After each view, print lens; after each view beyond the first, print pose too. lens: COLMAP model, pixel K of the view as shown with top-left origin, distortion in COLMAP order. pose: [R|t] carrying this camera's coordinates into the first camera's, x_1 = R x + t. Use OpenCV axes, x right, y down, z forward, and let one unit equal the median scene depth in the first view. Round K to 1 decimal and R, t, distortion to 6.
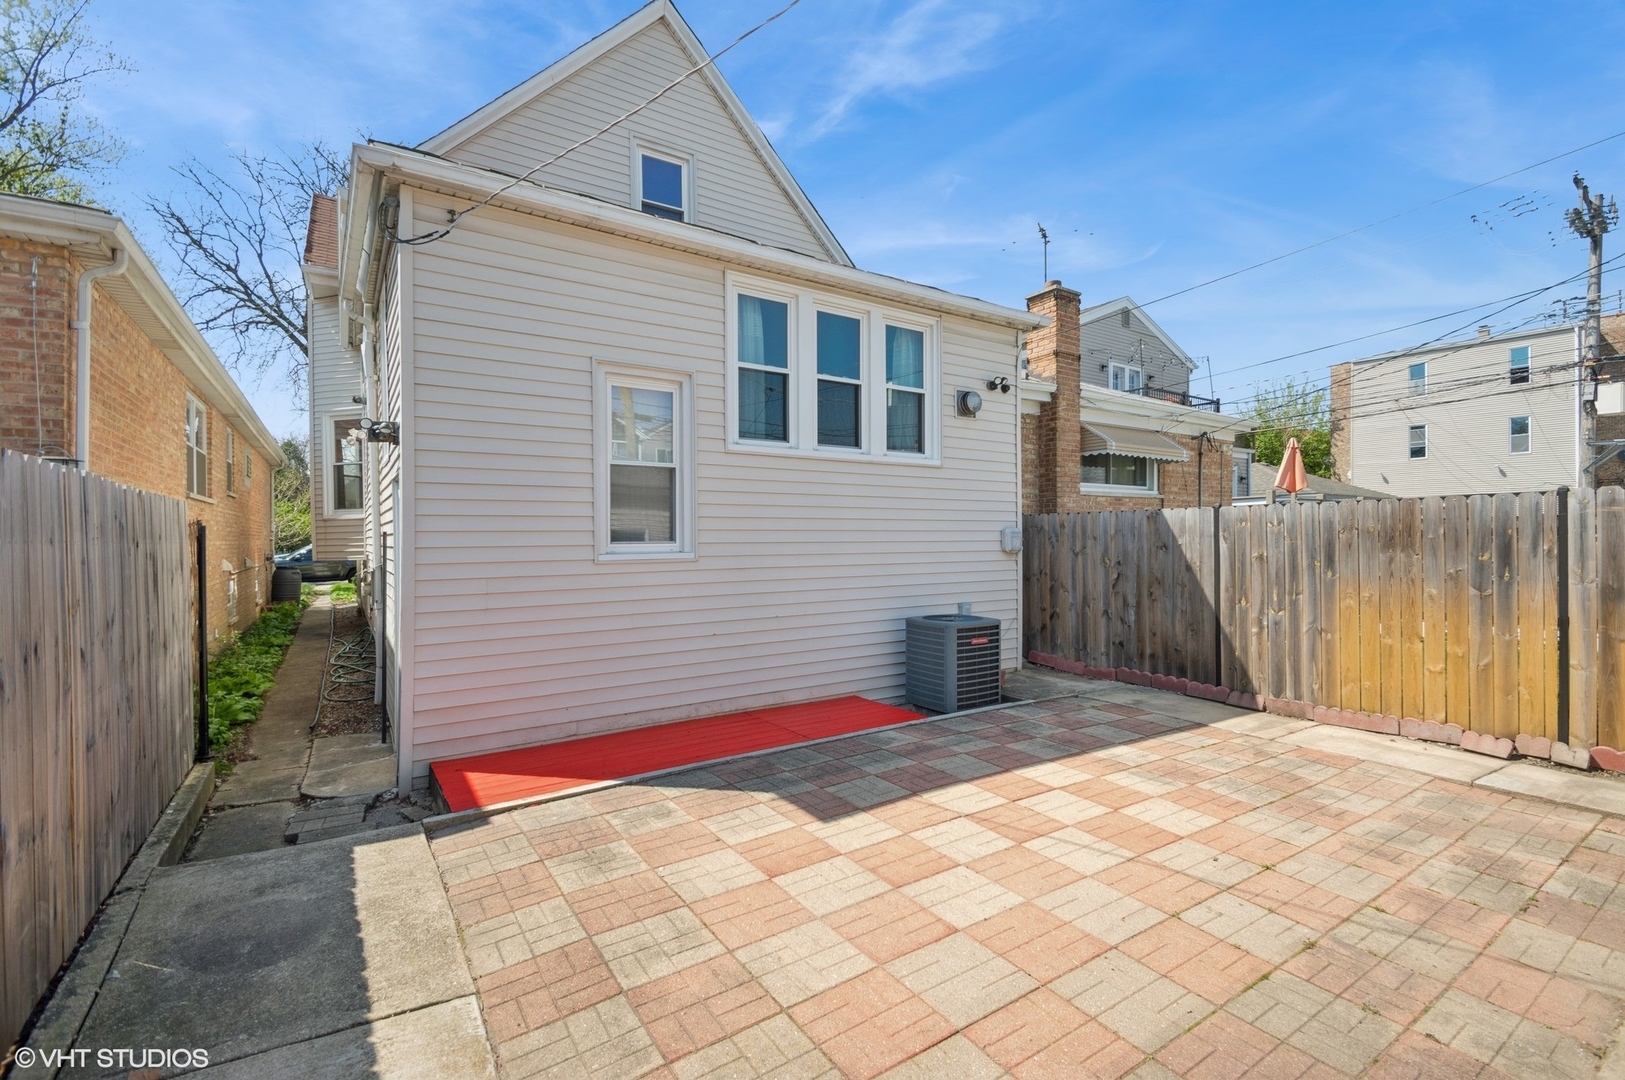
lens RADIAL K [[710.5, 0, 817.0], [0, 710.5, 539.2], [0, 0, 1]] dist [-0.022709, -0.001315]
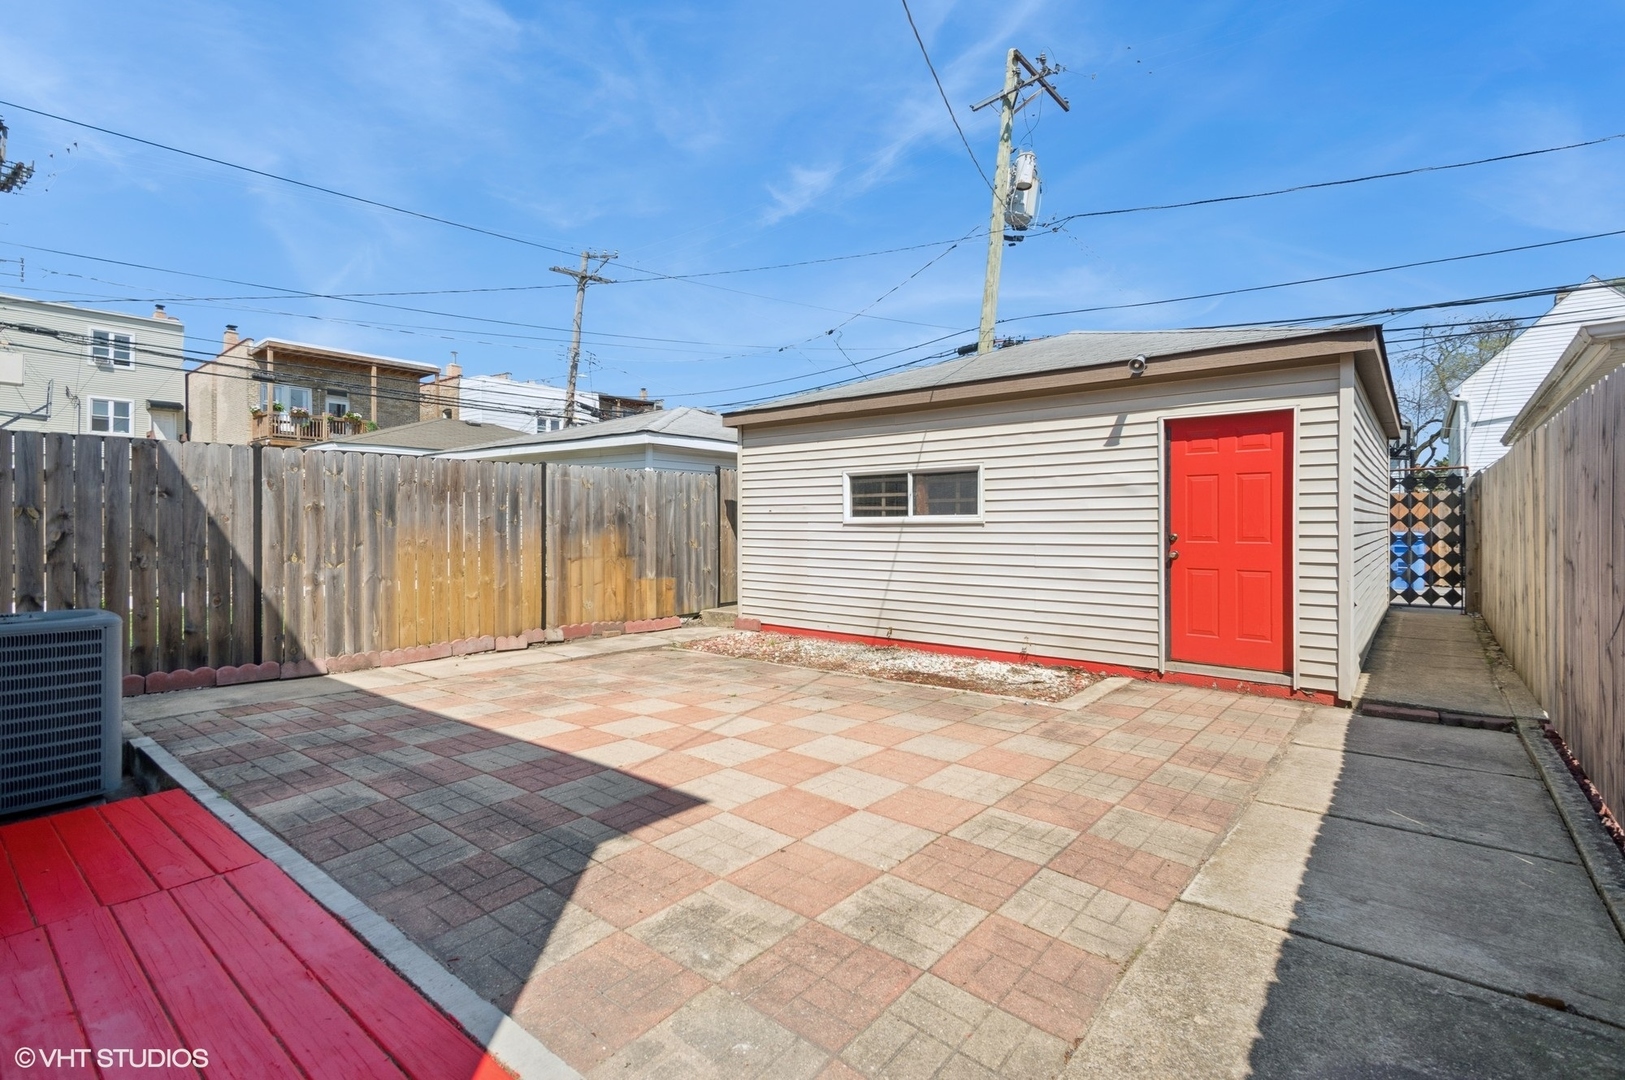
lens RADIAL K [[737.5, 0, 823.4], [0, 737.5, 539.9], [0, 0, 1]] dist [0.032209, -0.012770]
pose [[-0.288262, -0.019674, 0.957349, -0.674884], [-0.002230, 0.999800, 0.019874, 0.064782], [-0.957549, 0.003594, -0.288248, 0.897737]]
